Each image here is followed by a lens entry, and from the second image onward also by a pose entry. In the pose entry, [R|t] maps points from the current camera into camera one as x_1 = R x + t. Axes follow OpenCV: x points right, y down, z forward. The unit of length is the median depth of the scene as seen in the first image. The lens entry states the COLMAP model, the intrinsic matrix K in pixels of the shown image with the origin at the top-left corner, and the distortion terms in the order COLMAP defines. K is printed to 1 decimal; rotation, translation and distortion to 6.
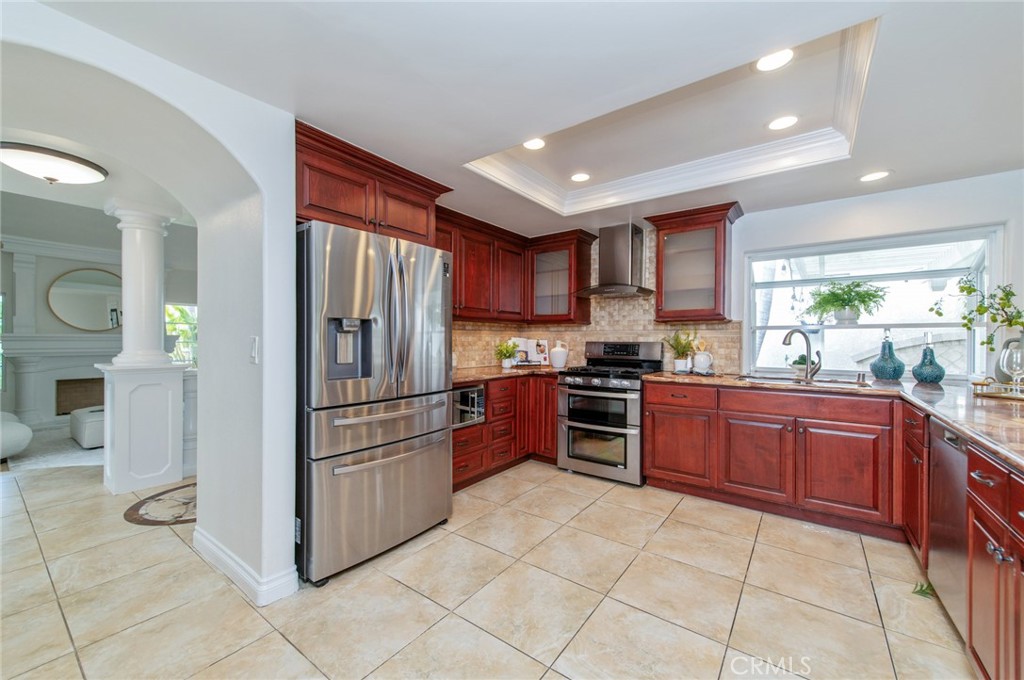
lens RADIAL K [[399.4, 0, 516.0], [0, 399.4, 341.6], [0, 0, 1]] dist [0.014663, -0.004006]
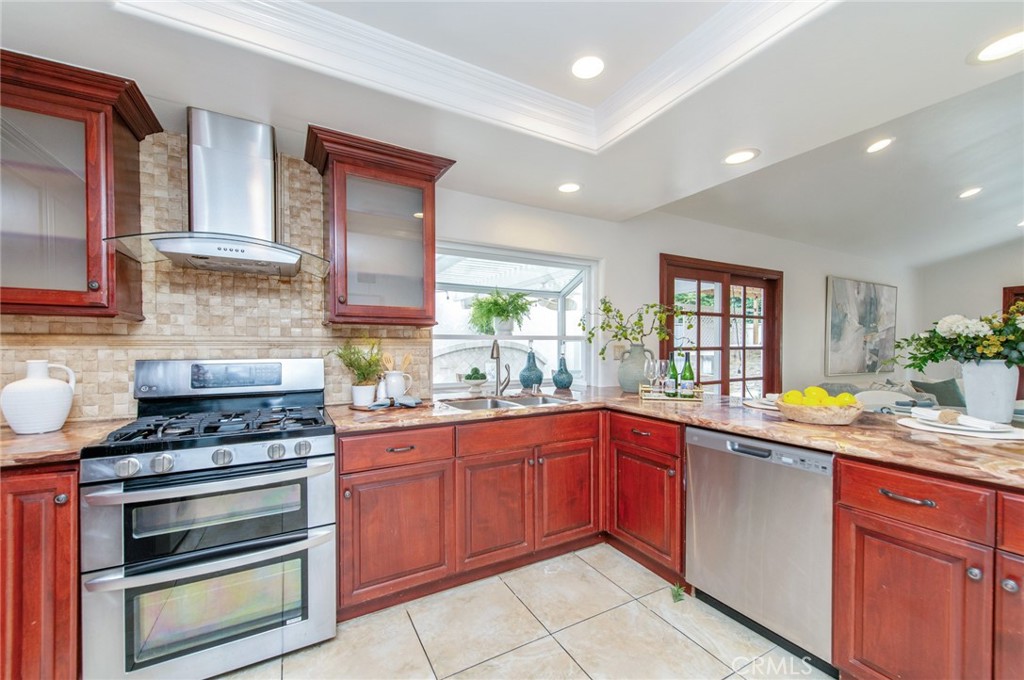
lens RADIAL K [[399.4, 0, 506.3], [0, 399.4, 354.2], [0, 0, 1]] dist [0.014663, -0.004006]
pose [[0.420977, -0.021671, 0.906812, -0.068283], [0.005117, 0.999755, 0.021517, -0.018665], [-0.907057, -0.004418, 0.420985, 0.605728]]
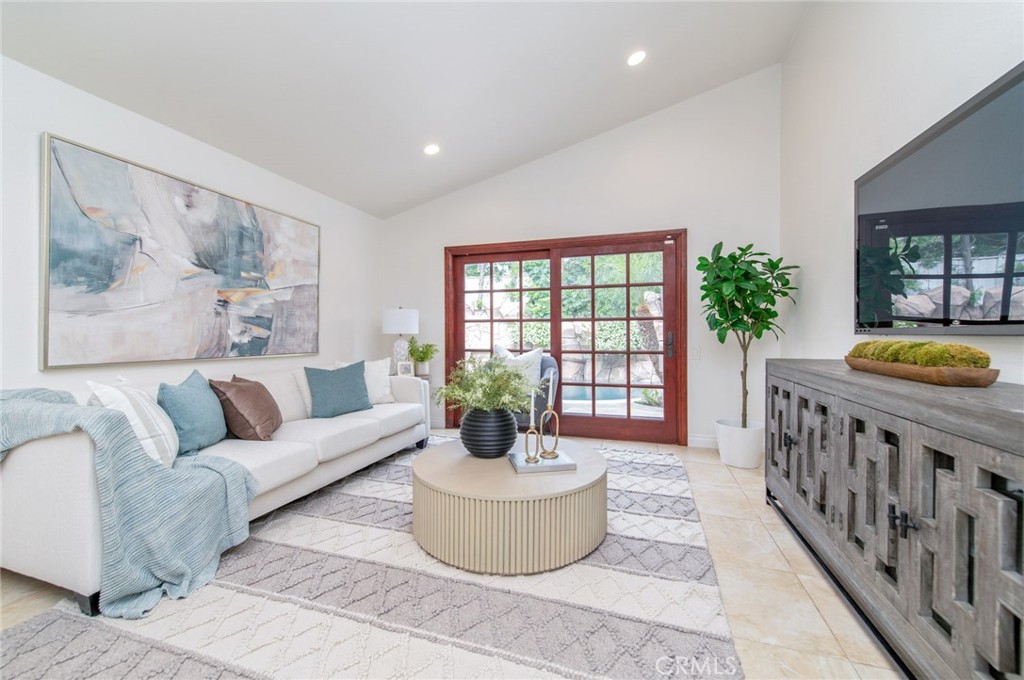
lens RADIAL K [[398.9, 0, 510.0], [0, 398.9, 334.1], [0, 0, 1]] dist [0.006961, 0.000254]
pose [[-0.318610, -0.006422, 0.947864, 1.015205], [0.003688, 0.999961, 0.008015, 0.044574], [-0.947879, 0.006049, -0.318574, -0.387989]]
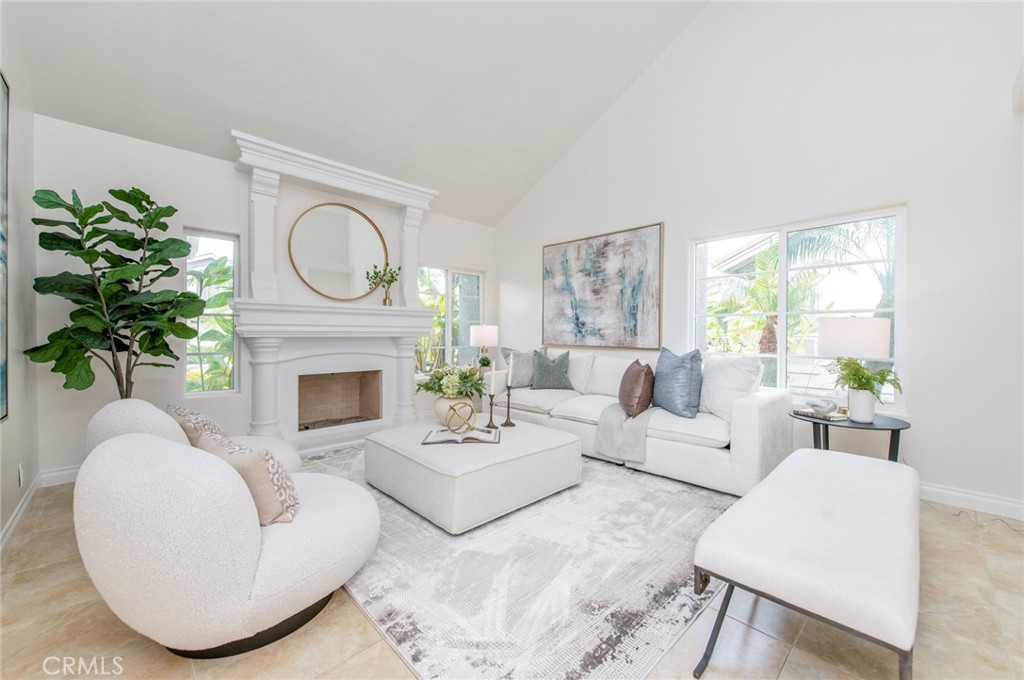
lens RADIAL K [[399.4, 0, 507.7], [0, 399.4, 333.9], [0, 0, 1]] dist [0.014663, -0.004006]
pose [[0.984854, -0.002786, -0.173361, -1.438841], [0.001150, 0.999954, -0.009540, 0.072803], [0.173380, 0.009196, 0.984812, 0.887469]]
